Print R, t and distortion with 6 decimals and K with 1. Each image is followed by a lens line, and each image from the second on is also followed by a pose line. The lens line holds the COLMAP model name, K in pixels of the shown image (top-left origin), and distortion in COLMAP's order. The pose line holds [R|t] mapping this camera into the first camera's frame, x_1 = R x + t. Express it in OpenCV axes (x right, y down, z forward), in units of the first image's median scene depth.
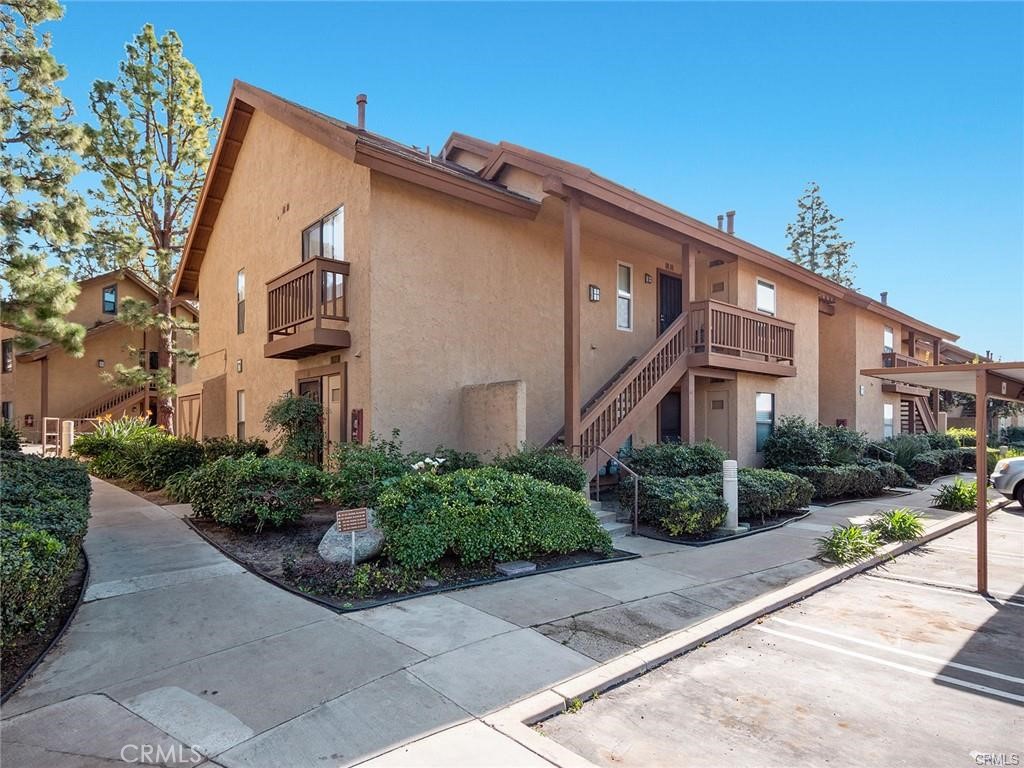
lens RADIAL K [[583.0, 0, 509.0], [0, 583.0, 426.9], [0, 0, 1]] dist [0.002234, 0.001959]
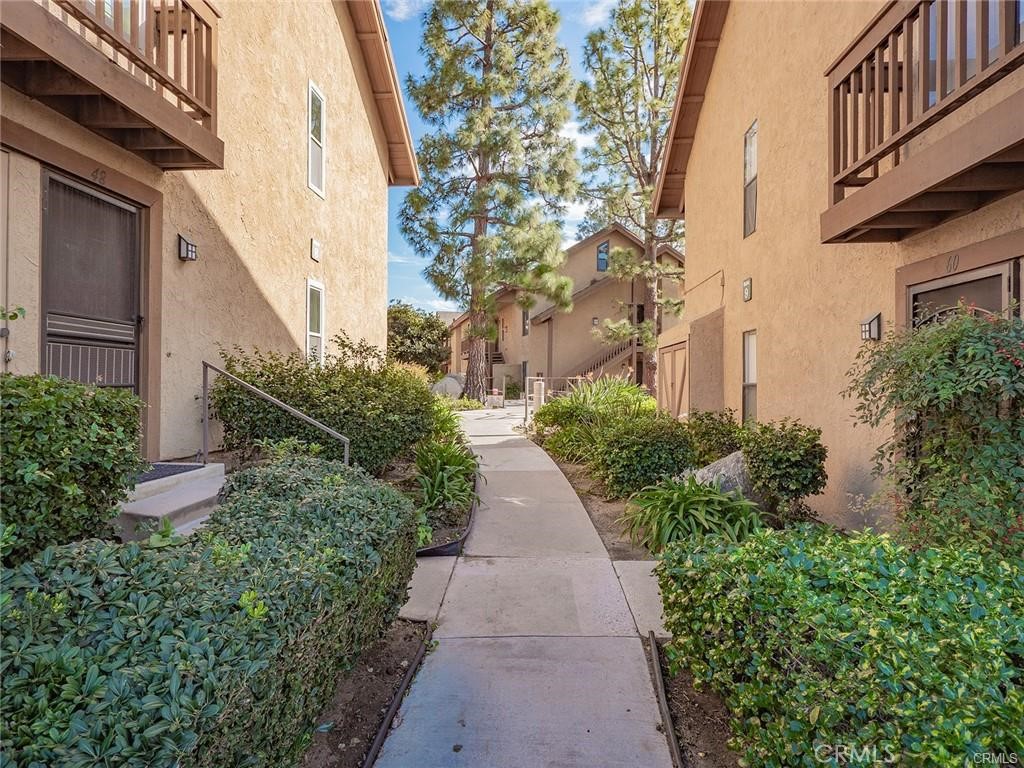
lens RADIAL K [[596.5, 0, 512.8], [0, 596.5, 383.7], [0, 0, 1]] dist [0.003847, -0.000118]
pose [[0.718904, 0.003552, -0.695100, -0.145695], [-0.001070, 0.999991, 0.004002, -0.007731], [0.695108, -0.002133, 0.718902, 0.274422]]
